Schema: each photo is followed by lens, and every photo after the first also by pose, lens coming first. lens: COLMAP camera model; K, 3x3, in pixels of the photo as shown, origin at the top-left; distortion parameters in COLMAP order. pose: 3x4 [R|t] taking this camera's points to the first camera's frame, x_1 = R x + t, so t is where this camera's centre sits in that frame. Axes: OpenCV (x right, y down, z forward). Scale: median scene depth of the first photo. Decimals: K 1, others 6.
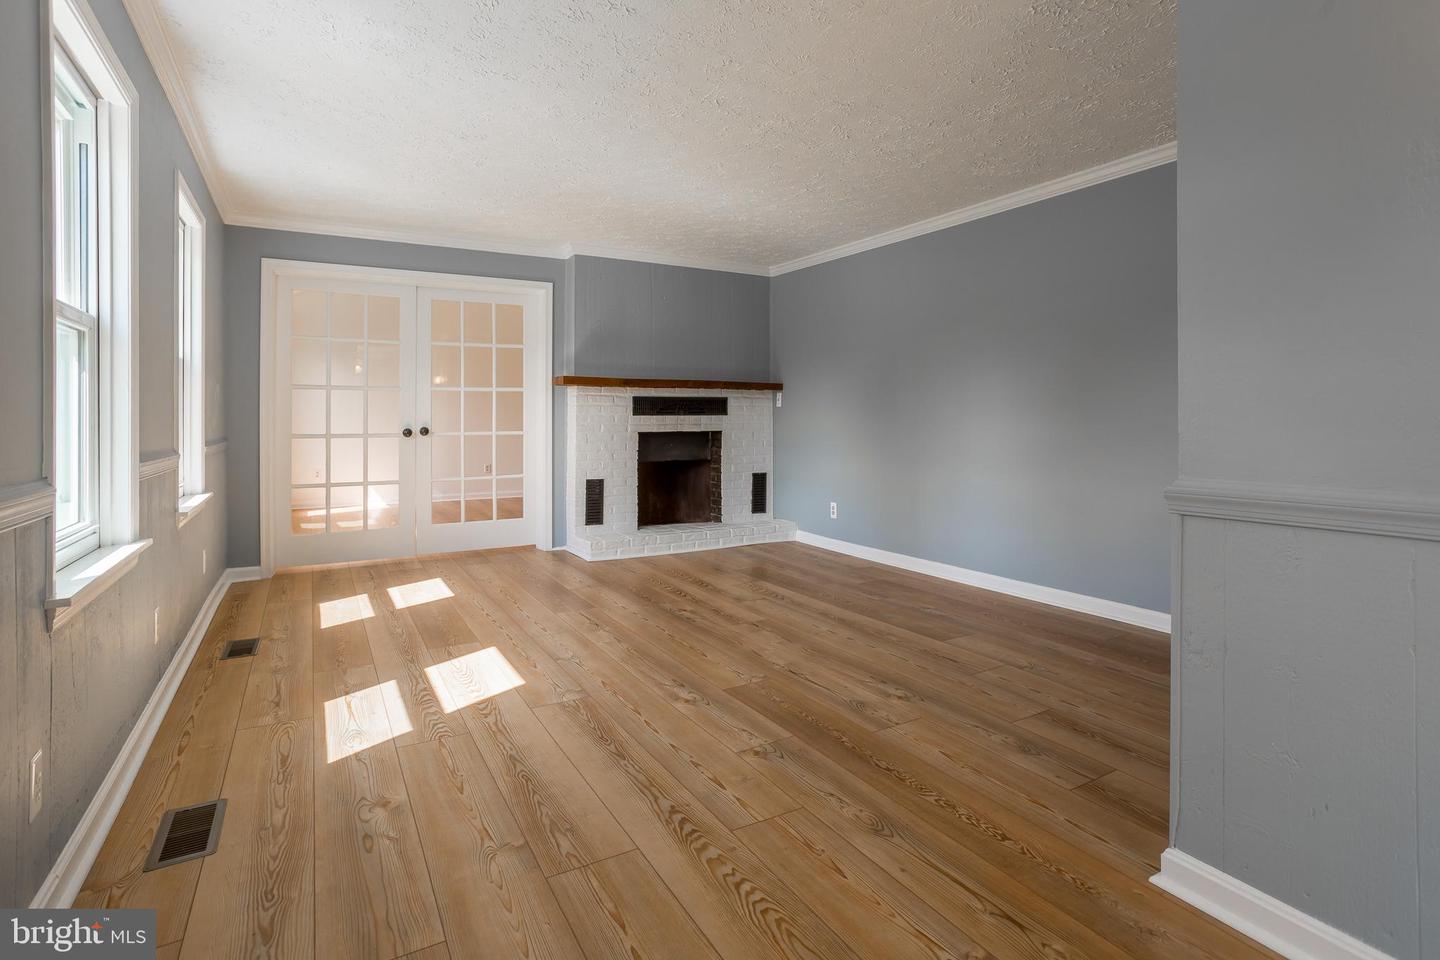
lens RADIAL K [[707.6, 0, 715.1], [0, 707.6, 419.6], [0, 0, 1]] dist [0.003017, 0.000329]
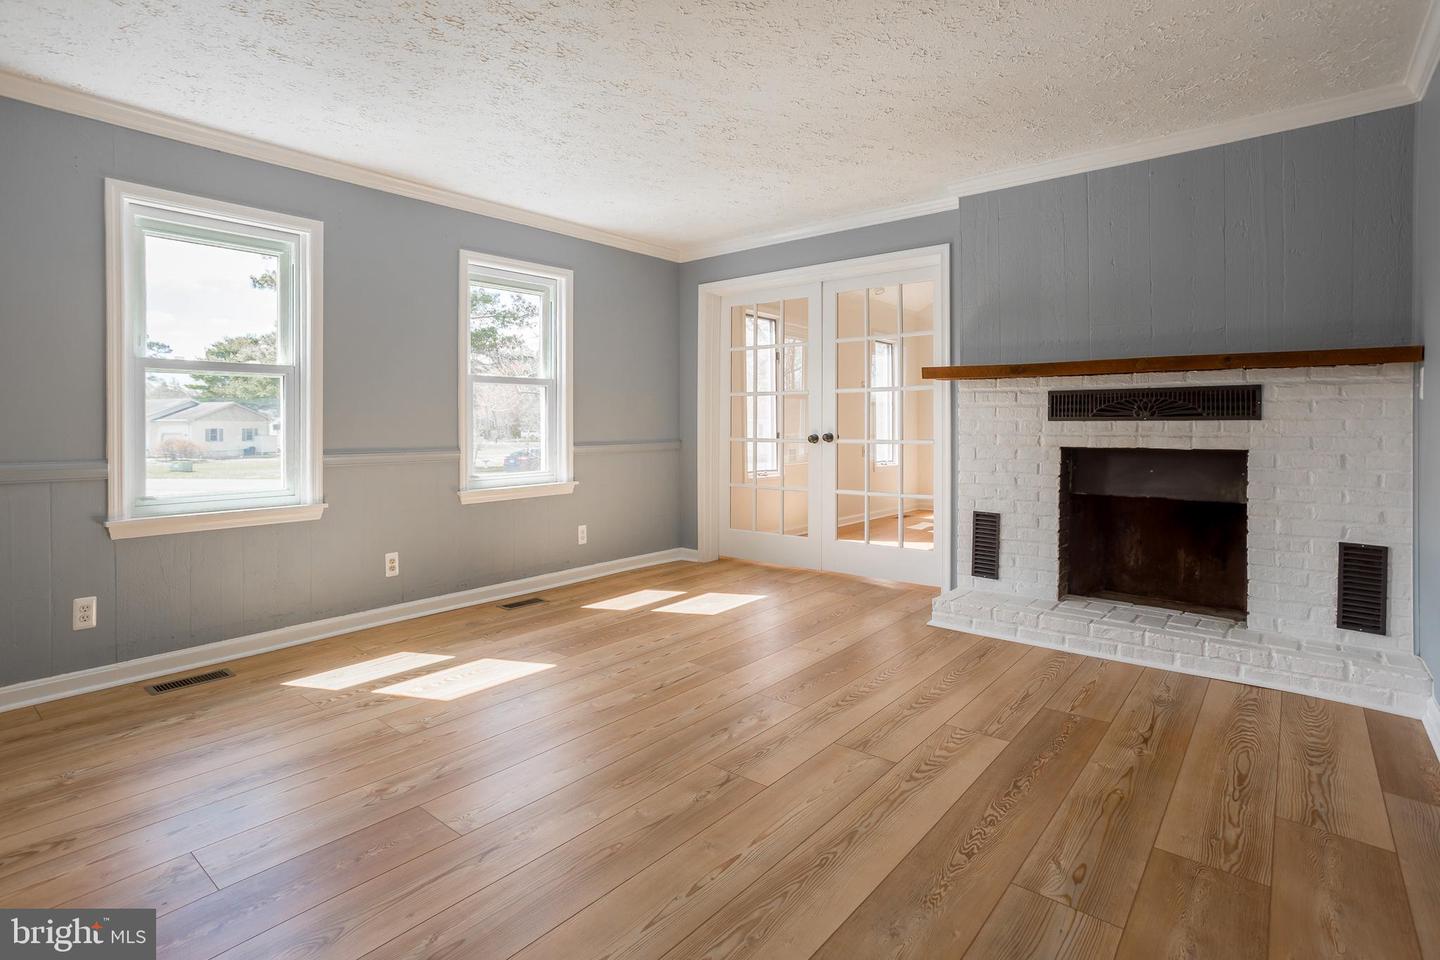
lens RADIAL K [[706.4, 0, 722.5], [0, 706.4, 430.9], [0, 0, 1]] dist [-0.001817, 0.000103]
pose [[0.352145, 0.016234, -0.935805, 0.381126], [0.002064, 0.999834, 0.018121, -0.008938], [0.935943, -0.008313, 0.352053, 0.497572]]
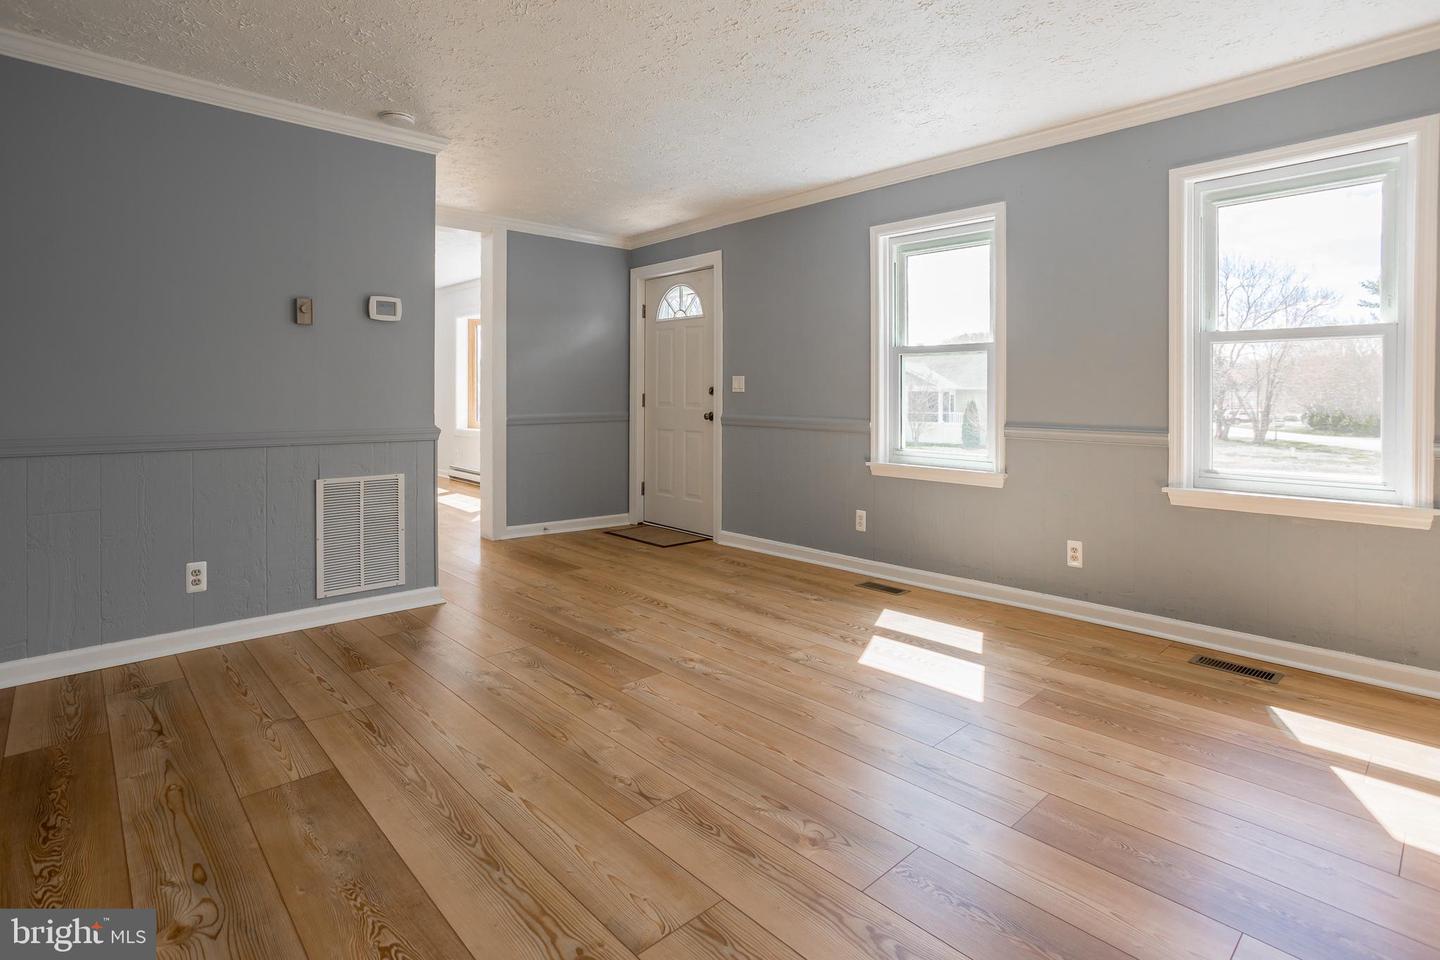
lens RADIAL K [[723.1, 0, 723.9], [0, 723.1, 405.6], [0, 0, 1]] dist [-0.059332, 0.027096]
pose [[-0.972826, -0.000907, -0.231536, 0.077216], [-0.003871, 0.999916, 0.012351, -0.003435], [0.231506, 0.012911, -0.972748, 0.958008]]
